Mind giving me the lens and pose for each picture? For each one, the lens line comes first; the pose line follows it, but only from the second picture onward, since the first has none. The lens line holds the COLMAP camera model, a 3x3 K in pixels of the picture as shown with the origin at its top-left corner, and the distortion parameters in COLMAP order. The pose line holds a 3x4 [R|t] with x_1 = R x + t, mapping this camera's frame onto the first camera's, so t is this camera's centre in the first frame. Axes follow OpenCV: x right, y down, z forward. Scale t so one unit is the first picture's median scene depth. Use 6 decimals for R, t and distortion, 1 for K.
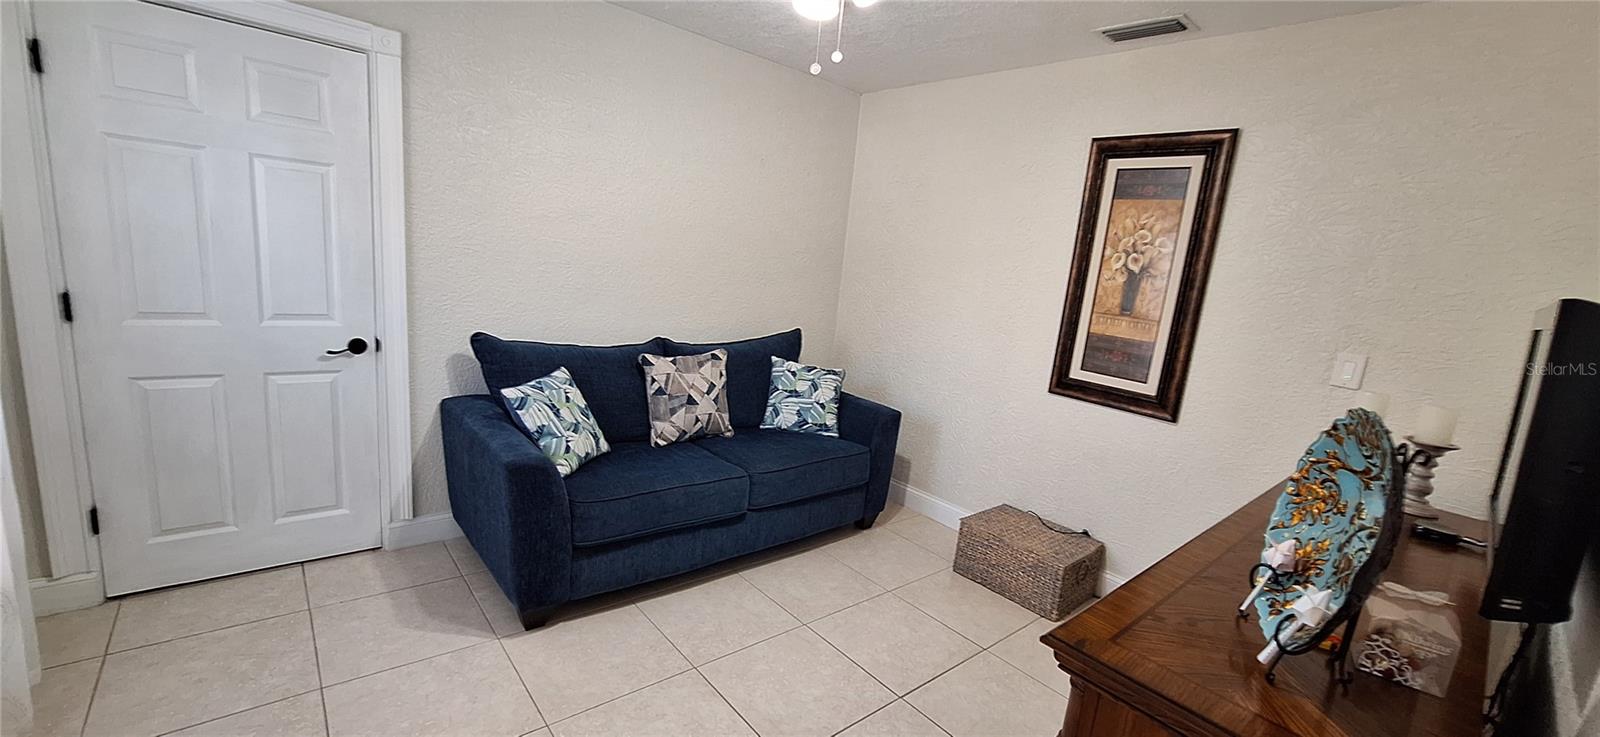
lens RADIAL K [[636.9, 0, 801.1], [0, 636.9, 370.6], [0, 0, 1]] dist [-0.003704, 0.000526]
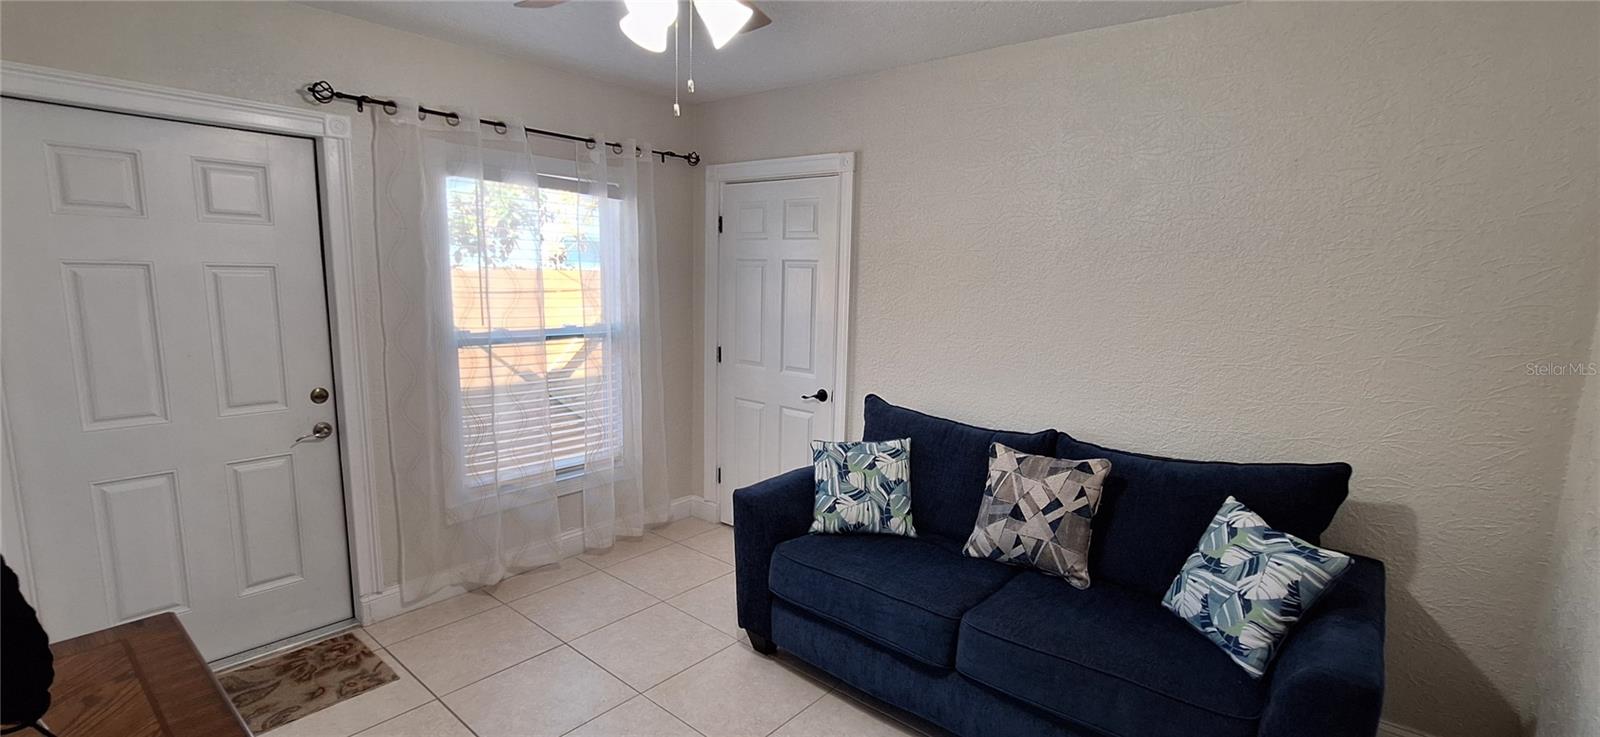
lens RADIAL K [[689.1, 0, 801.0], [0, 689.1, 376.5], [0, 0, 1]] dist [-0.010650, -0.000163]
pose [[0.175831, 0.054665, -0.982901, 0.570469], [-0.181437, 0.983151, 0.022222, -0.083351], [0.967556, 0.174427, 0.182787, 0.577522]]
